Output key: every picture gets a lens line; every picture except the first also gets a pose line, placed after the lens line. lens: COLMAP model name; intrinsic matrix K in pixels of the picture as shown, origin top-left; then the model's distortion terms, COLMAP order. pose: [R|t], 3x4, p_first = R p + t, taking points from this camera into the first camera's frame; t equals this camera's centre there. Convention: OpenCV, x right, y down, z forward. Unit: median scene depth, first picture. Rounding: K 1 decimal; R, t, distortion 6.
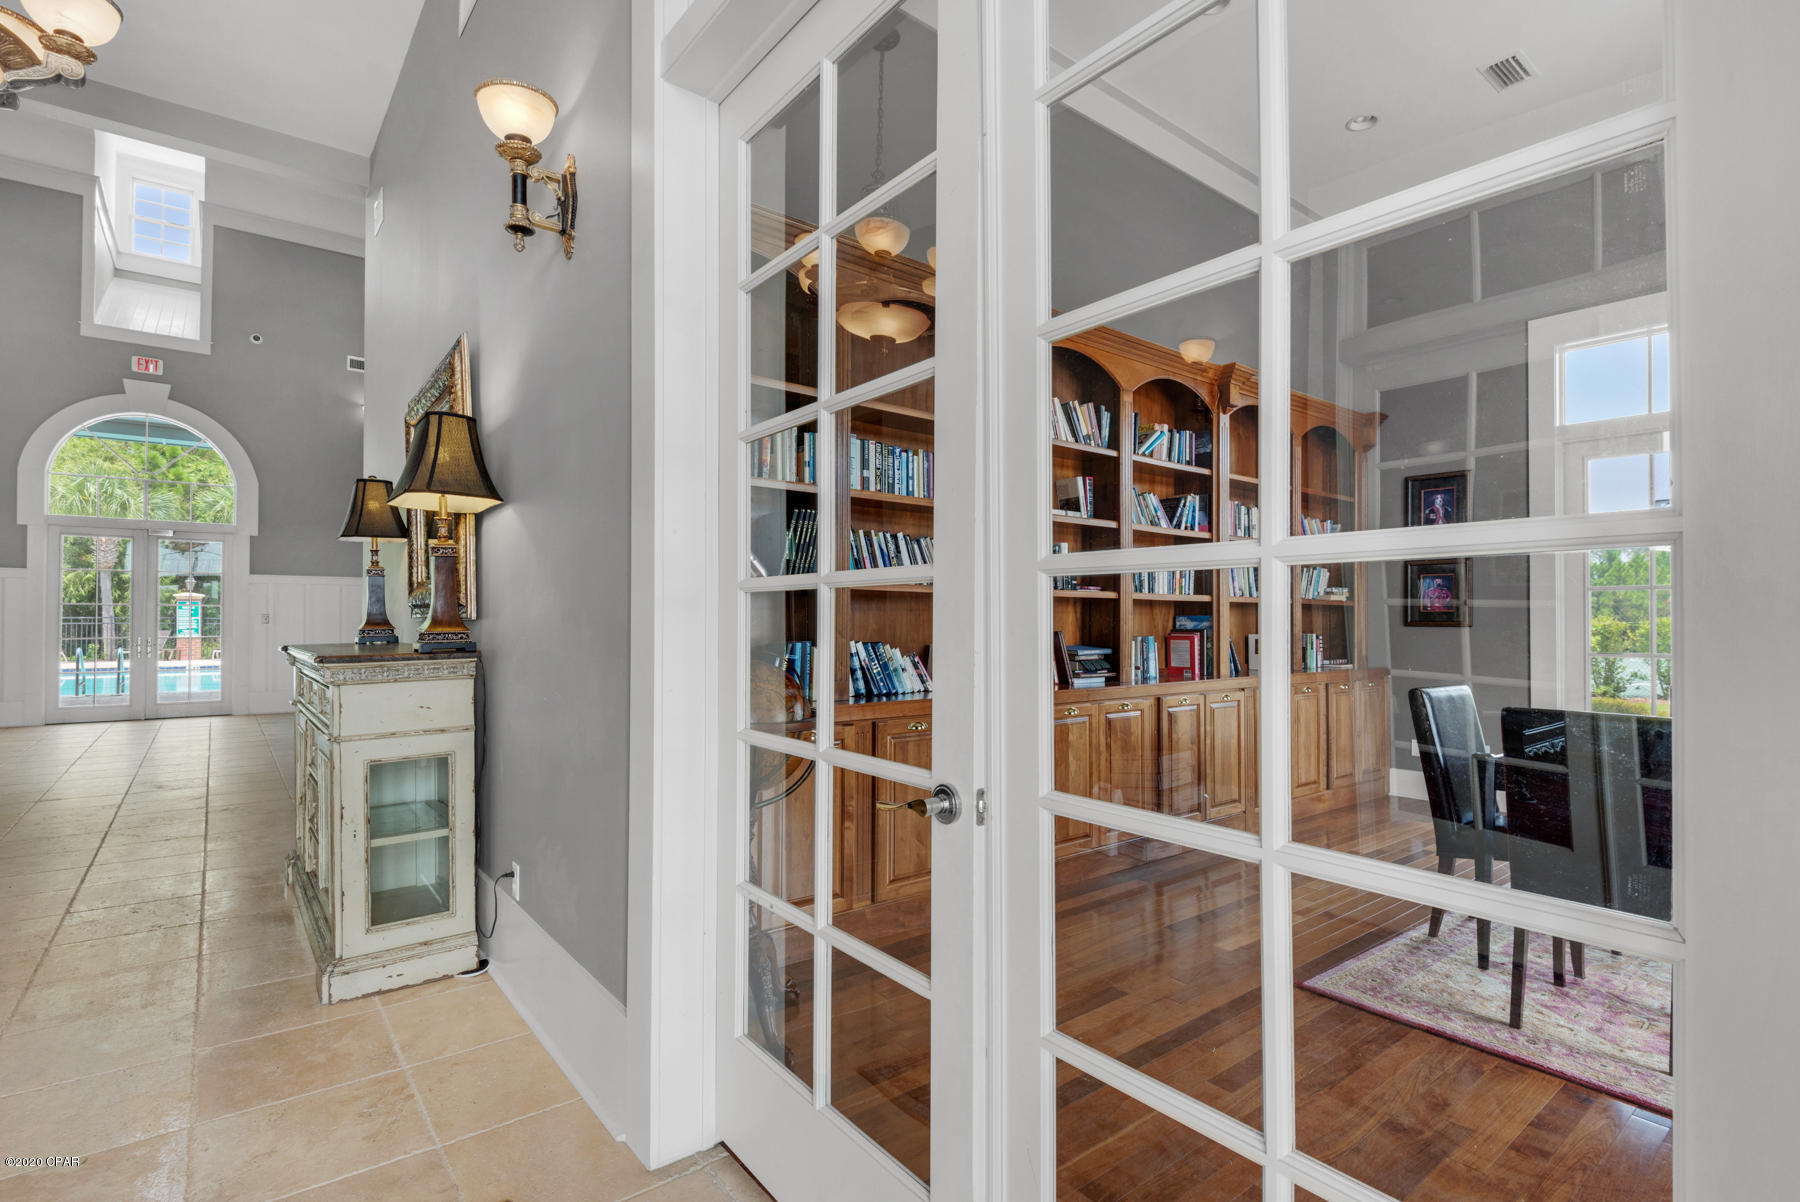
lens RADIAL K [[867.7, 0, 900.9], [0, 867.7, 593.1], [0, 0, 1]] dist [-0.003474, -0.000381]
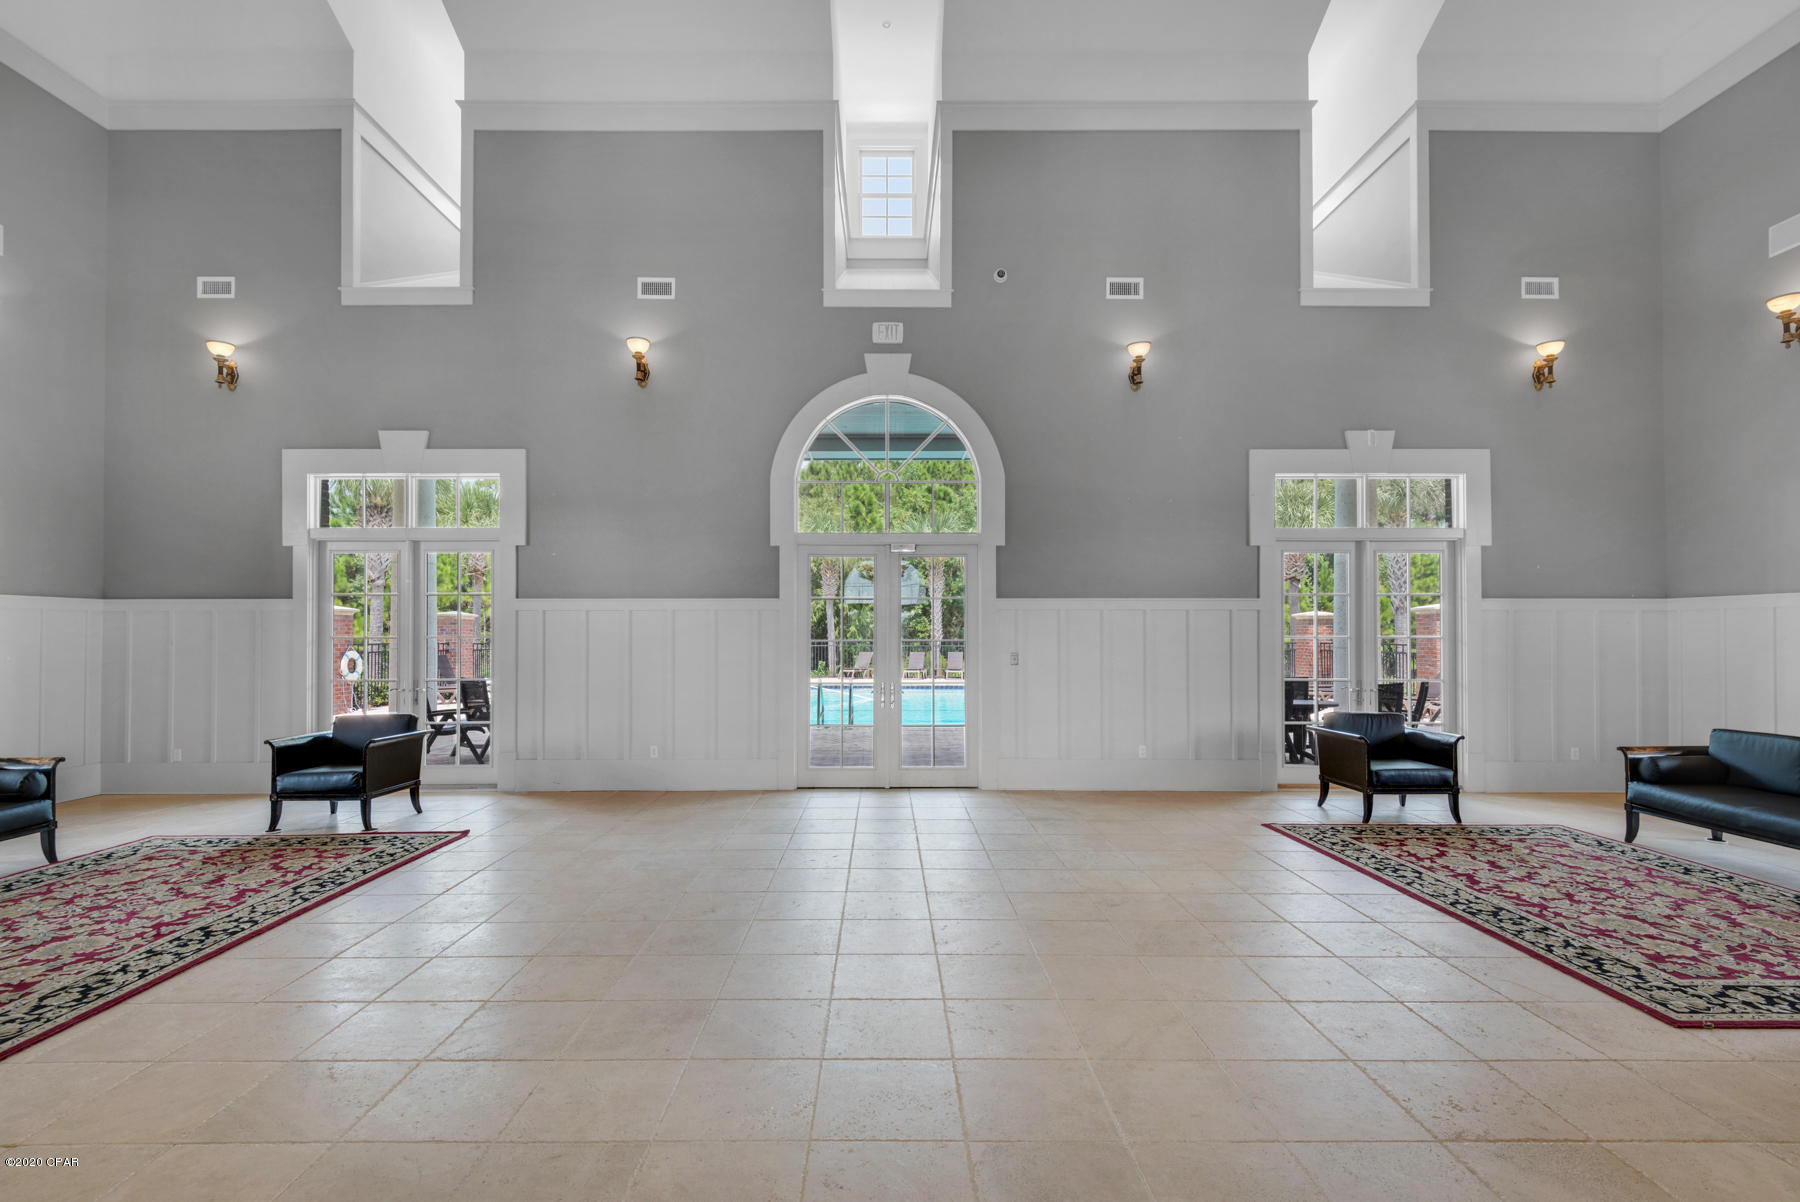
lens RADIAL K [[827.6, 0, 899.3], [0, 827.6, 608.7], [0, 0, 1]] dist [-0.002113, -0.000747]
pose [[0.795536, -0.012450, -0.605779, -0.207479], [0.006512, 0.999907, -0.011998, -0.001855], [0.605872, 0.005600, 0.795543, 0.207528]]
